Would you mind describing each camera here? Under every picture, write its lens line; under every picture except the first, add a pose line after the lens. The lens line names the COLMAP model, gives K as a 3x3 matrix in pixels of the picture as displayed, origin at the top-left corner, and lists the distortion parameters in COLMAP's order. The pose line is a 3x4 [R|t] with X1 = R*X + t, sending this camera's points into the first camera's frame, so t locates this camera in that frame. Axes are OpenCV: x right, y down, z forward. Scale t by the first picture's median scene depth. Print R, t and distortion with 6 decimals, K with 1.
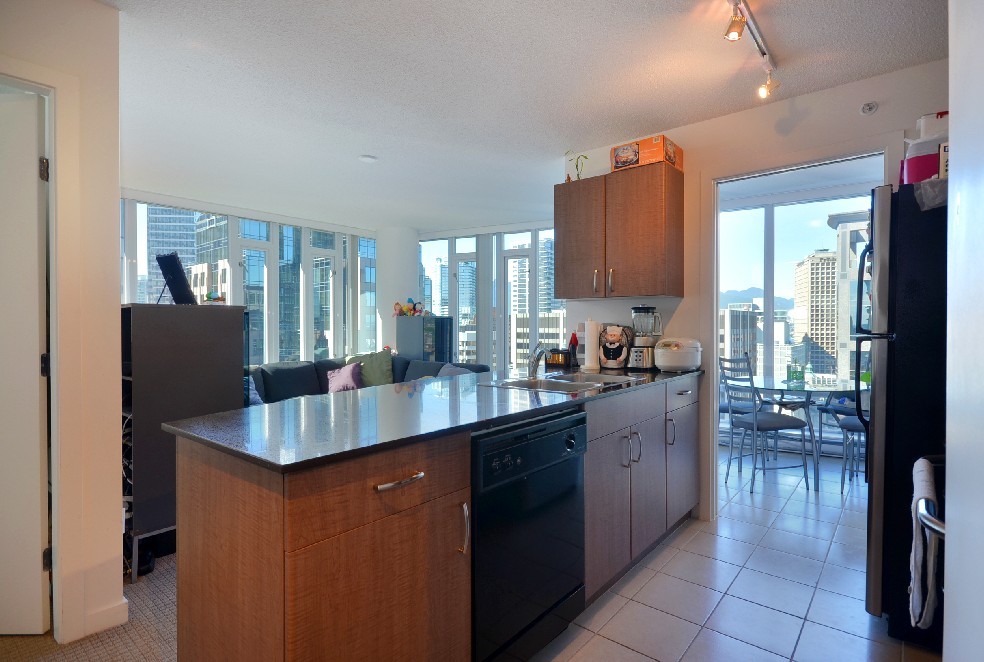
lens RADIAL K [[481.6, 0, 491.0], [0, 481.6, 329.4], [0, 0, 1]] dist [-0.001551, 0.003145]
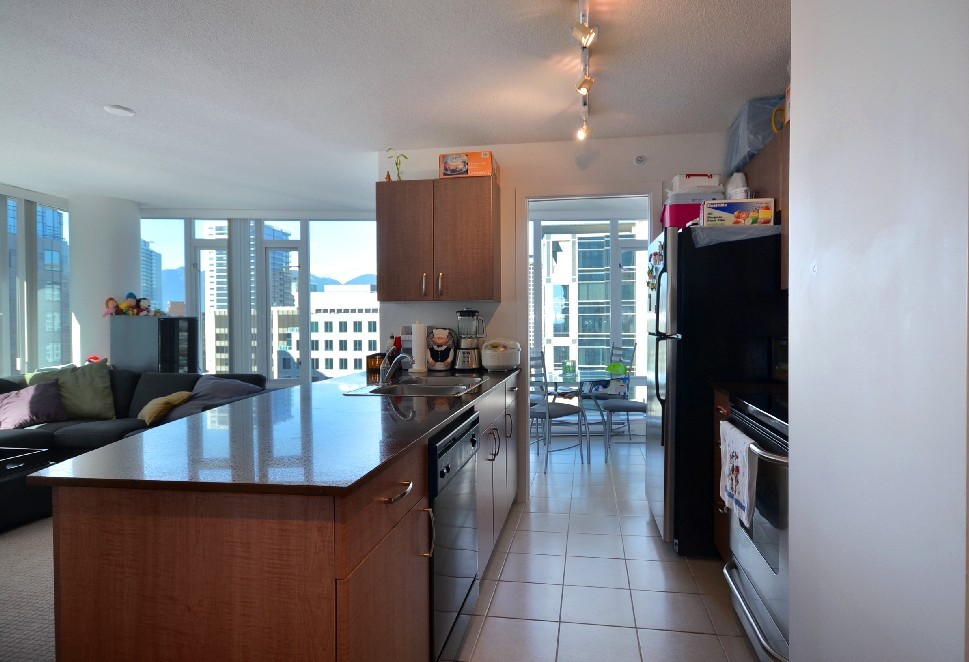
lens RADIAL K [[527.6, 0, 485.4], [0, 527.6, 329.4], [0, 0, 1]] dist [-0.001877, 0.002264]
pose [[0.863889, -0.008758, 0.503606, -0.211735], [0.008088, 0.999961, 0.003515, -0.008664], [-0.503617, 0.001036, 0.863926, -0.011400]]
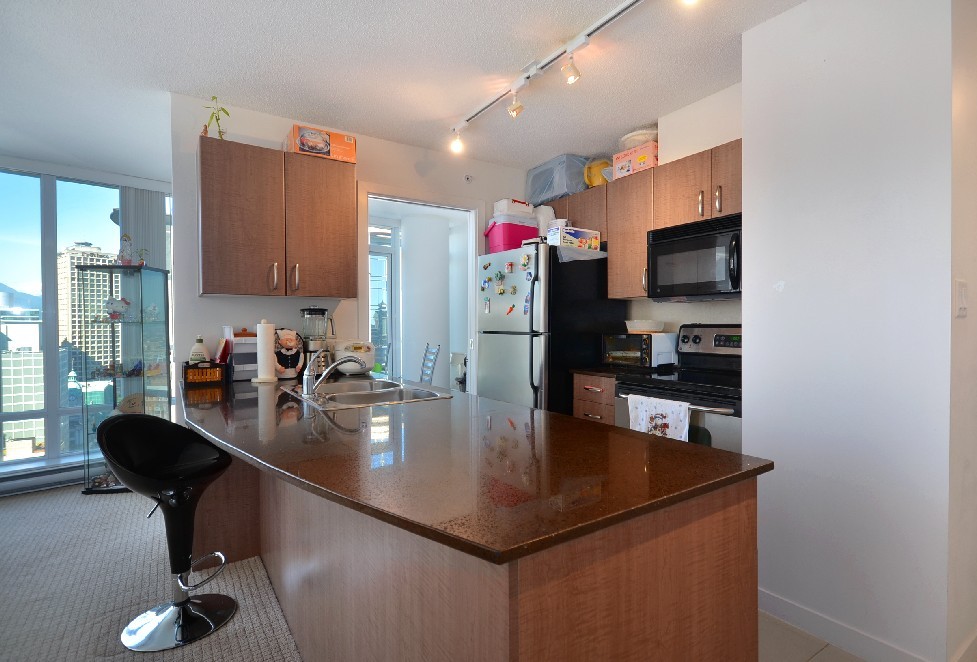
lens RADIAL K [[505.7, 0, 494.5], [0, 505.7, 333.8], [0, 0, 1]] dist [0.005347, 0.000920]
pose [[0.275926, -0.015043, 0.961061, -0.487094], [0.011321, 0.999859, 0.012400, -0.005843], [-0.961112, 0.007459, 0.276058, 0.368343]]
